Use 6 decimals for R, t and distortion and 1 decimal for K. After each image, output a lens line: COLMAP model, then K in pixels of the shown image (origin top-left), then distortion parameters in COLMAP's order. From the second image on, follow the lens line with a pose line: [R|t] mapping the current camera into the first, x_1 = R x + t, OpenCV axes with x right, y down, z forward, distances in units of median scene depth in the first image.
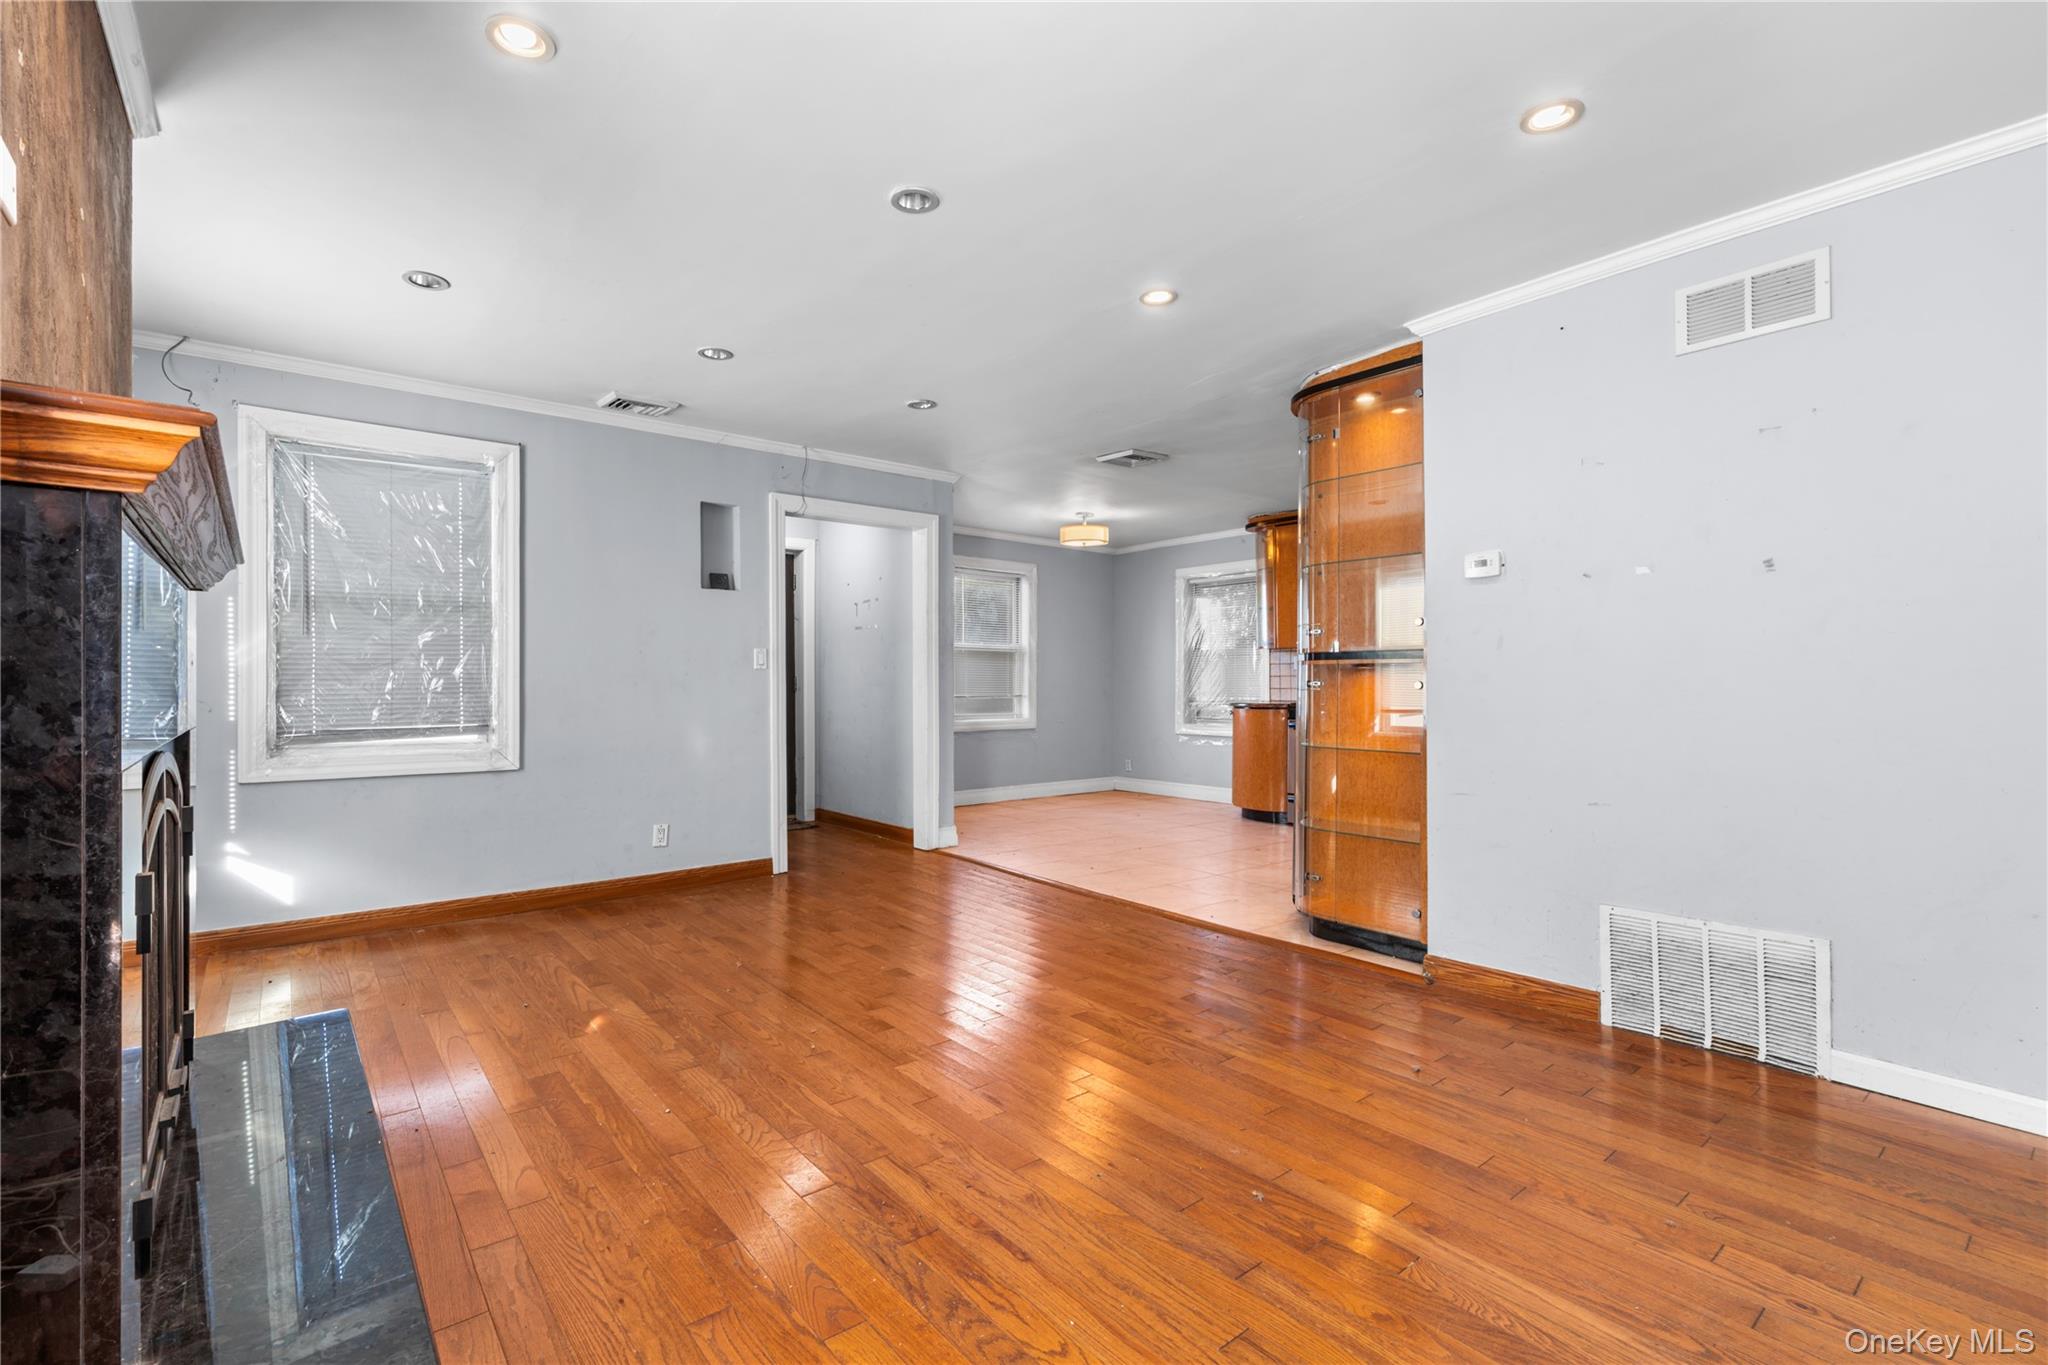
lens RADIAL K [[919.1, 0, 1002.8], [0, 919.1, 690.8], [0, 0, 1]] dist [0.007623, -0.000657]
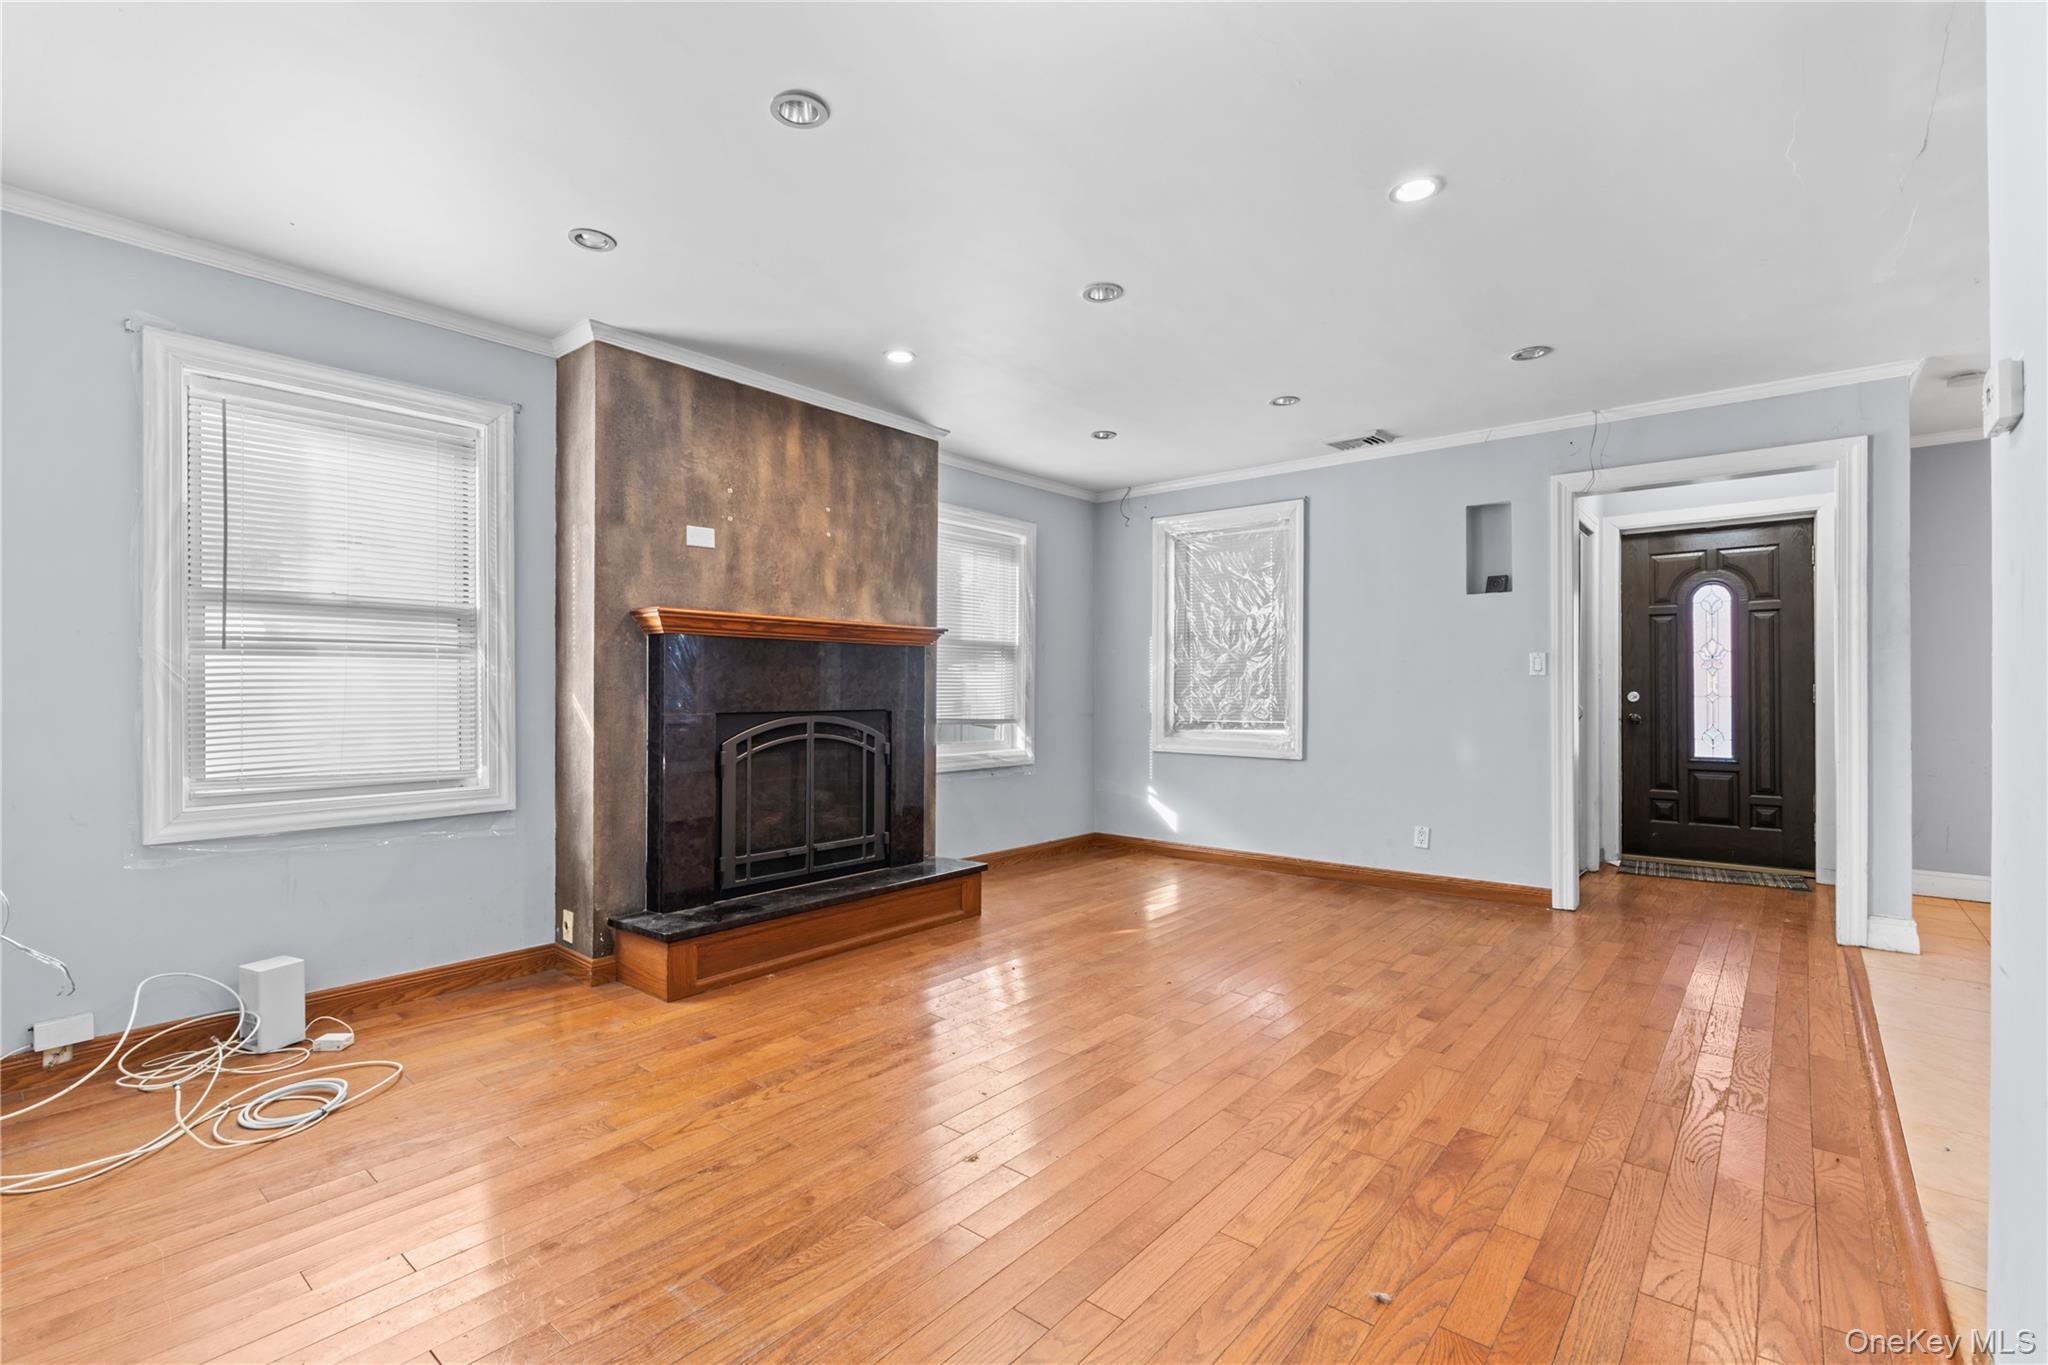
lens RADIAL K [[919.1, 0, 1002.8], [0, 919.1, 690.8], [0, 0, 1]] dist [0.007623, -0.000657]
pose [[0.188037, 0.003588, -0.982155, 0.688556], [-0.012188, 0.999925, 0.001320, -0.004850], [0.982086, 0.011722, 0.188067, 0.417553]]
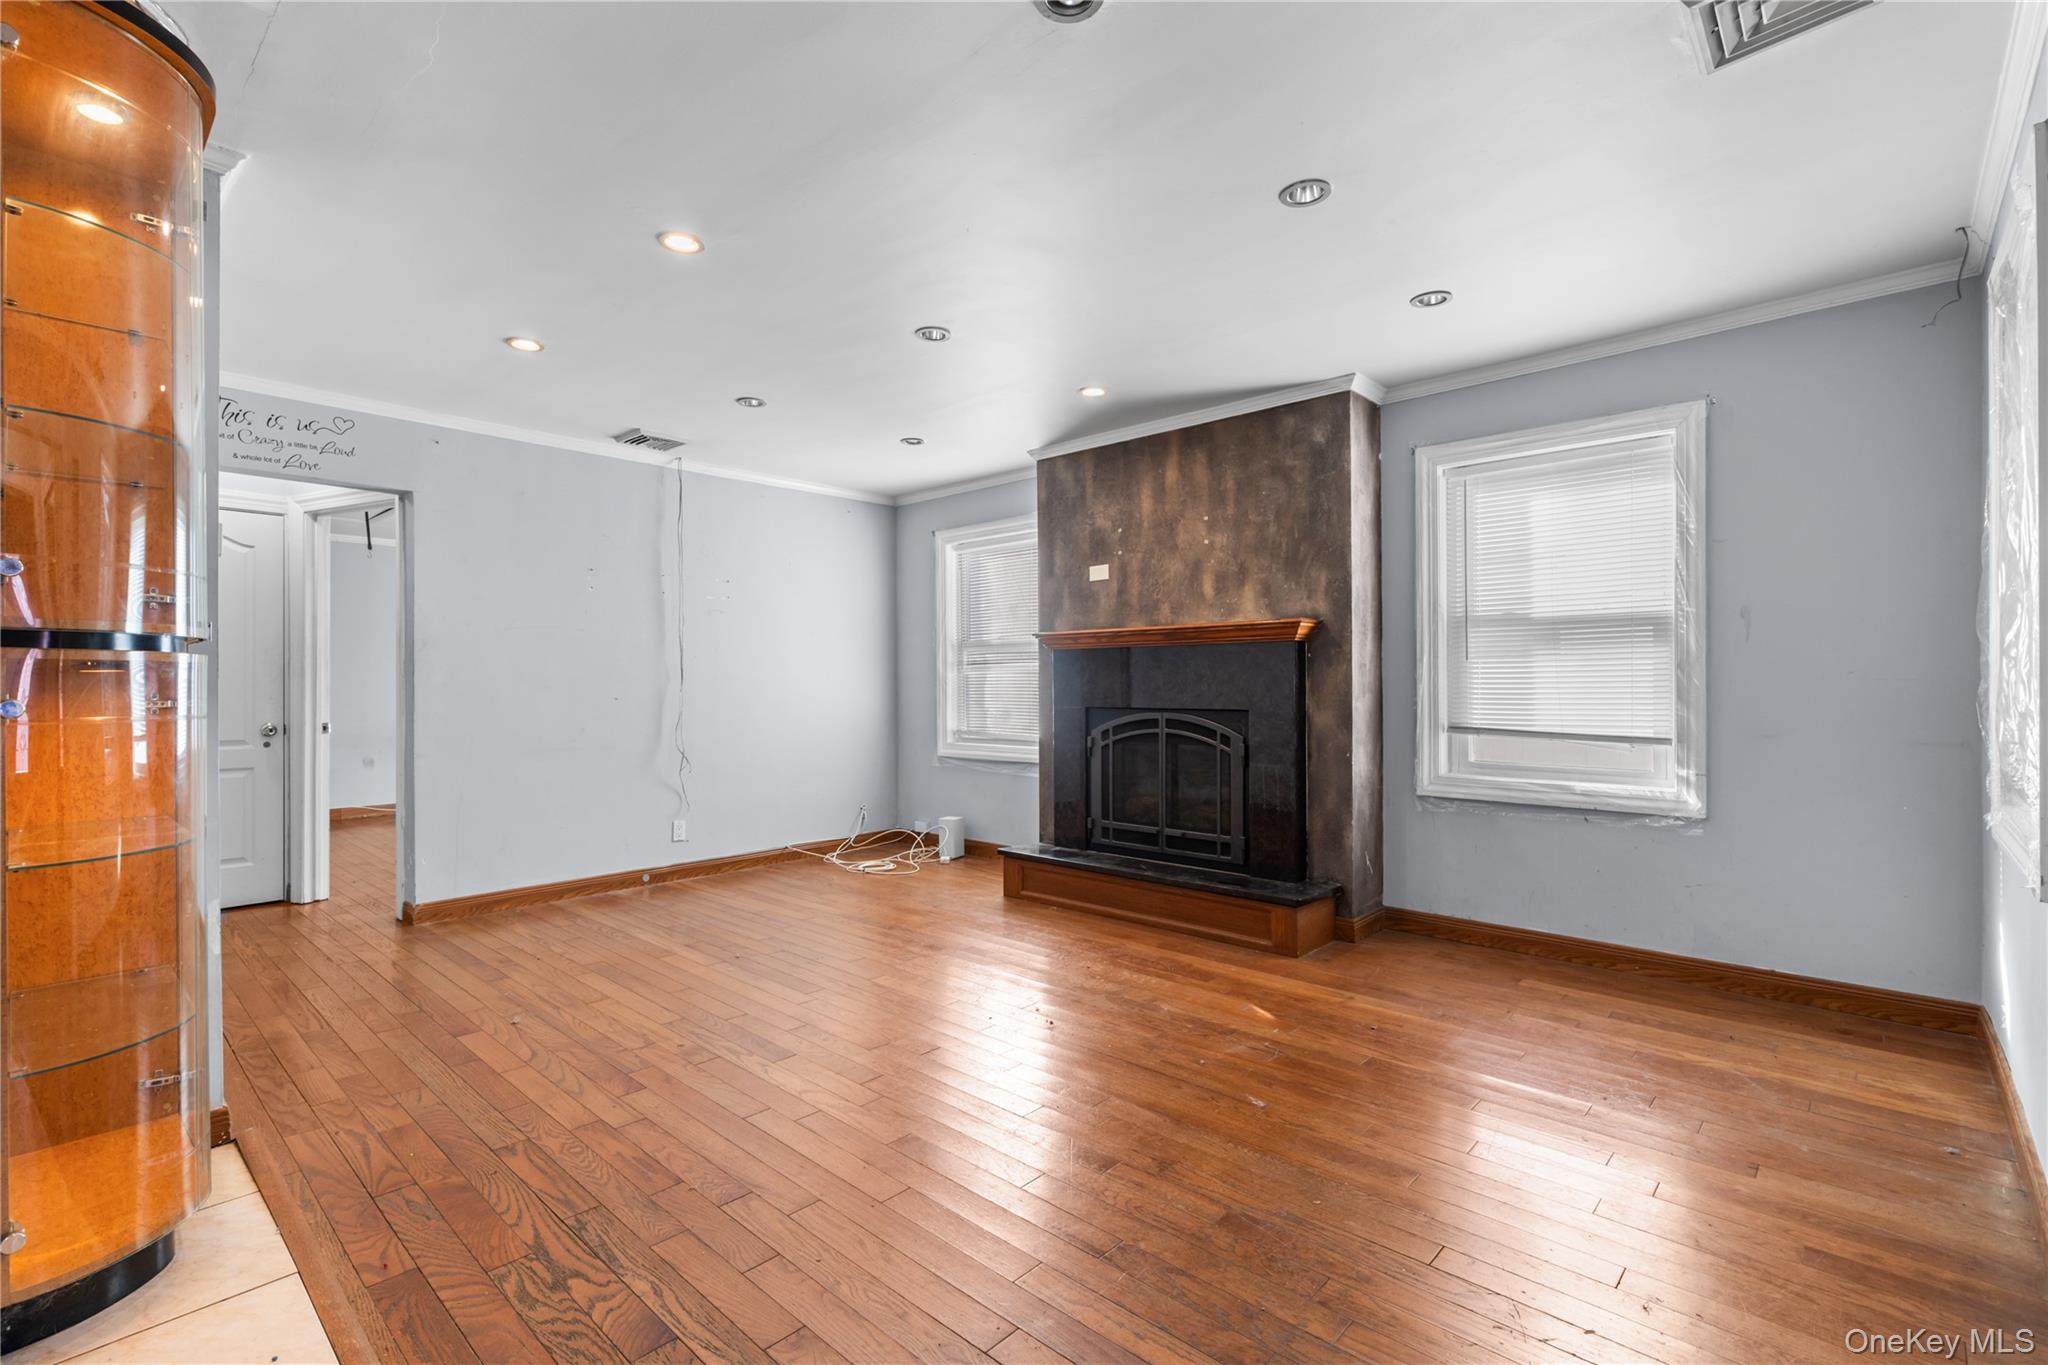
lens RADIAL K [[919.1, 0, 1002.8], [0, 919.1, 690.8], [0, 0, 1]] dist [0.007623, -0.000657]
pose [[-0.990577, 0.005052, -0.136865, -0.006897], [0.002860, 0.999865, 0.016206, -0.019558], [0.136928, 0.015662, -0.990457, 1.512925]]
